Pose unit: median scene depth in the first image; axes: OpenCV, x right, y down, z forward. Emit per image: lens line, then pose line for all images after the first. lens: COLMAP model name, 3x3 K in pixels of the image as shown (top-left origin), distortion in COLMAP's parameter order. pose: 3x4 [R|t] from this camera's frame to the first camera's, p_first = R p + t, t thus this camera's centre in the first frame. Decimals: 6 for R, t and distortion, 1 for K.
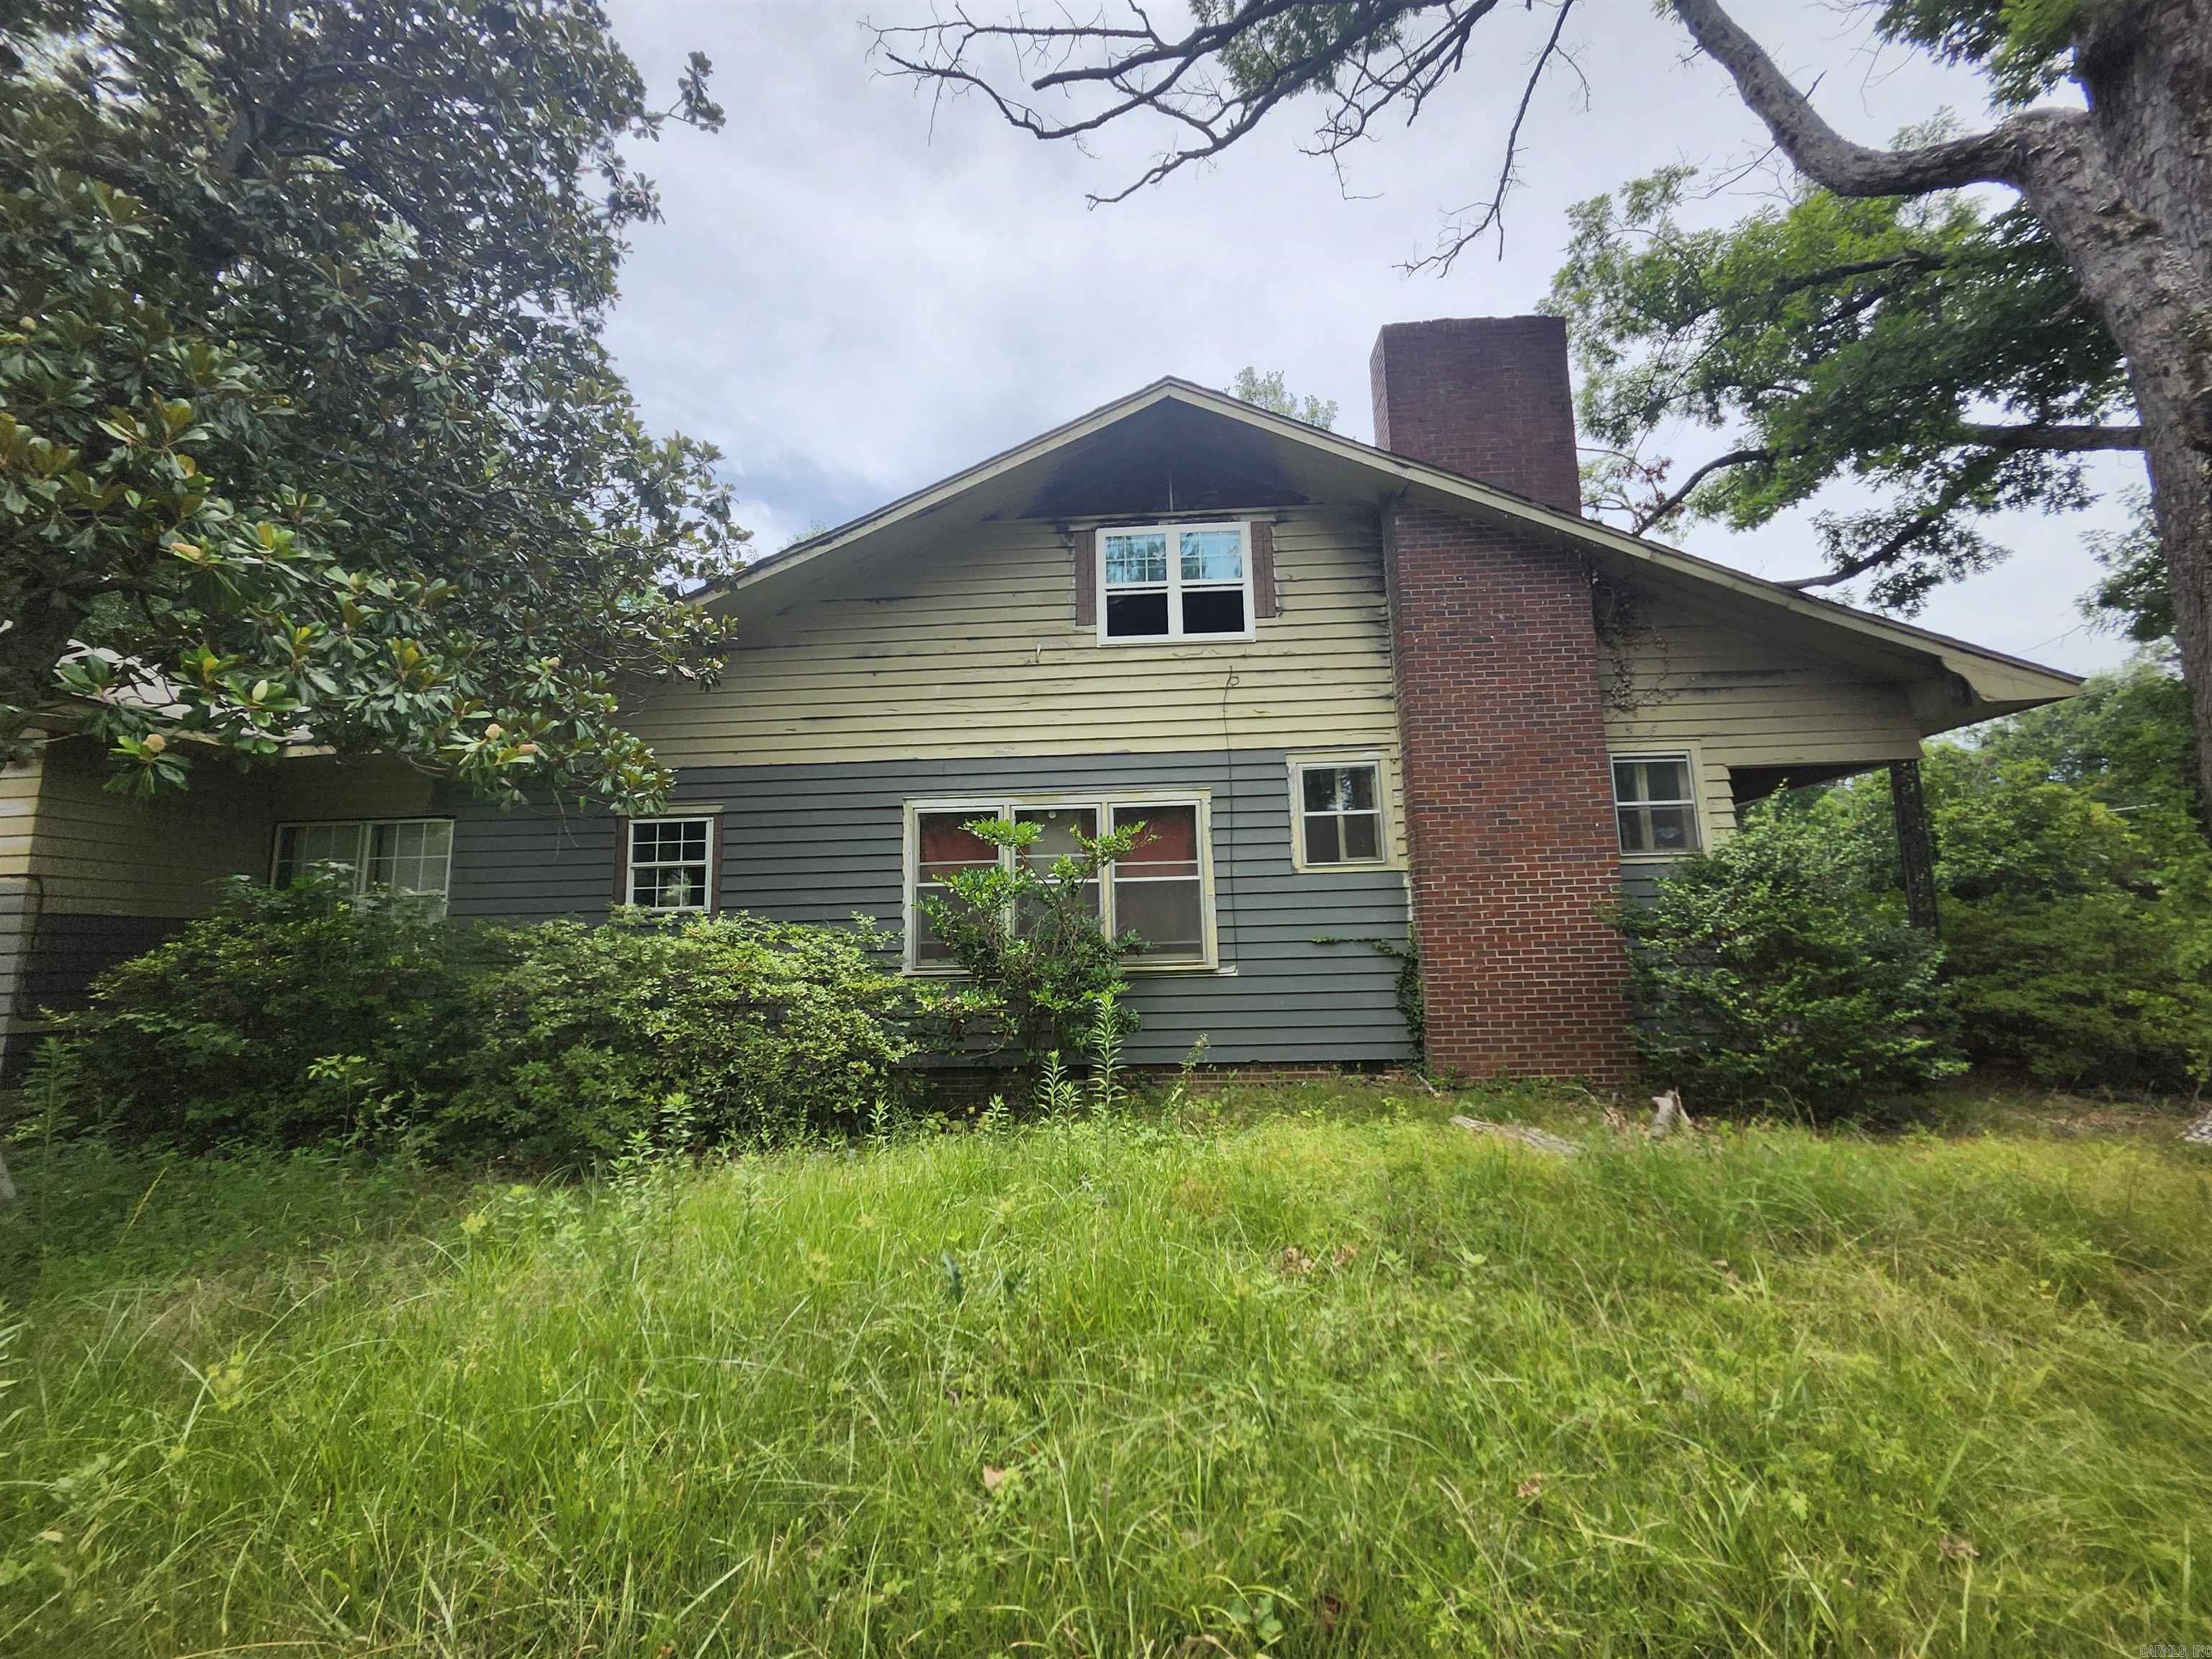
lens RADIAL K [[845.3, 0, 1106.0], [0, 845.3, 829.5], [0, 0, 1]] dist [-0.013207, -0.000106]
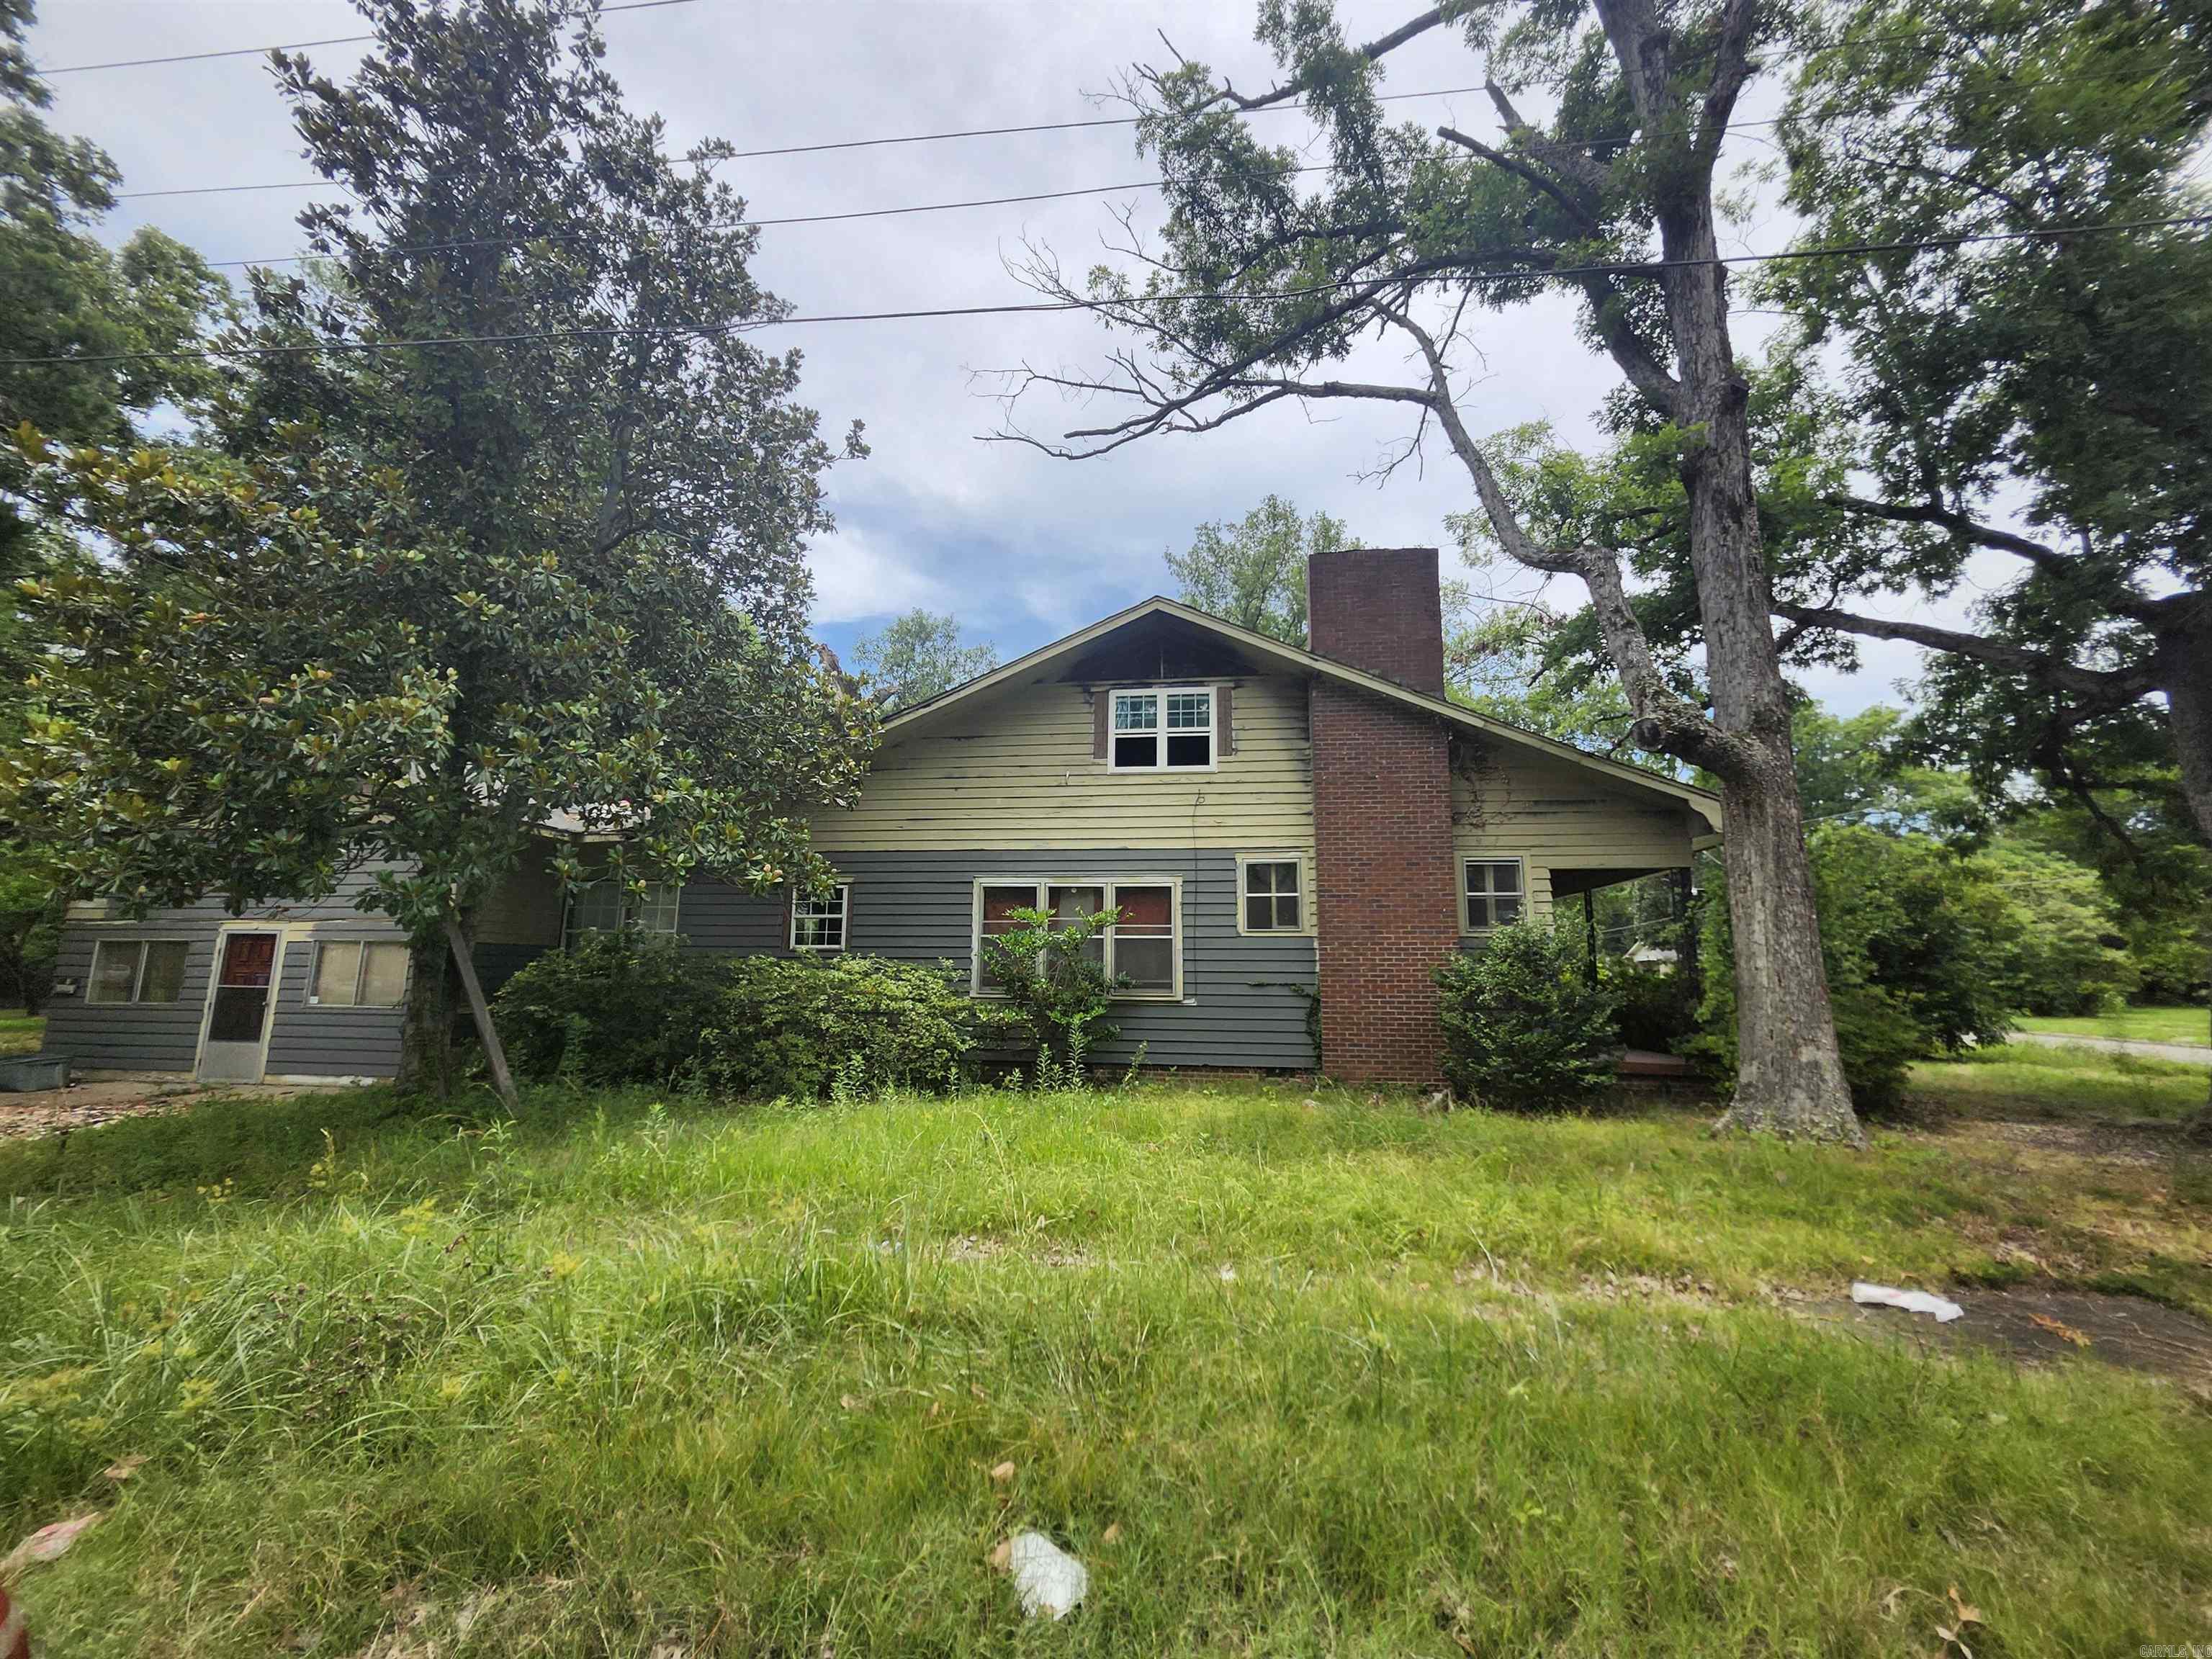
lens RADIAL K [[848.7, 0, 1106.0], [0, 848.7, 829.5], [0, 0, 1]] dist [-0.017444, -0.000042]
pose [[0.995935, 0.018365, -0.088182, 0.122303], [-0.020503, 0.999516, -0.023404, -0.091494], [0.087710, 0.025117, 0.995829, -0.466926]]
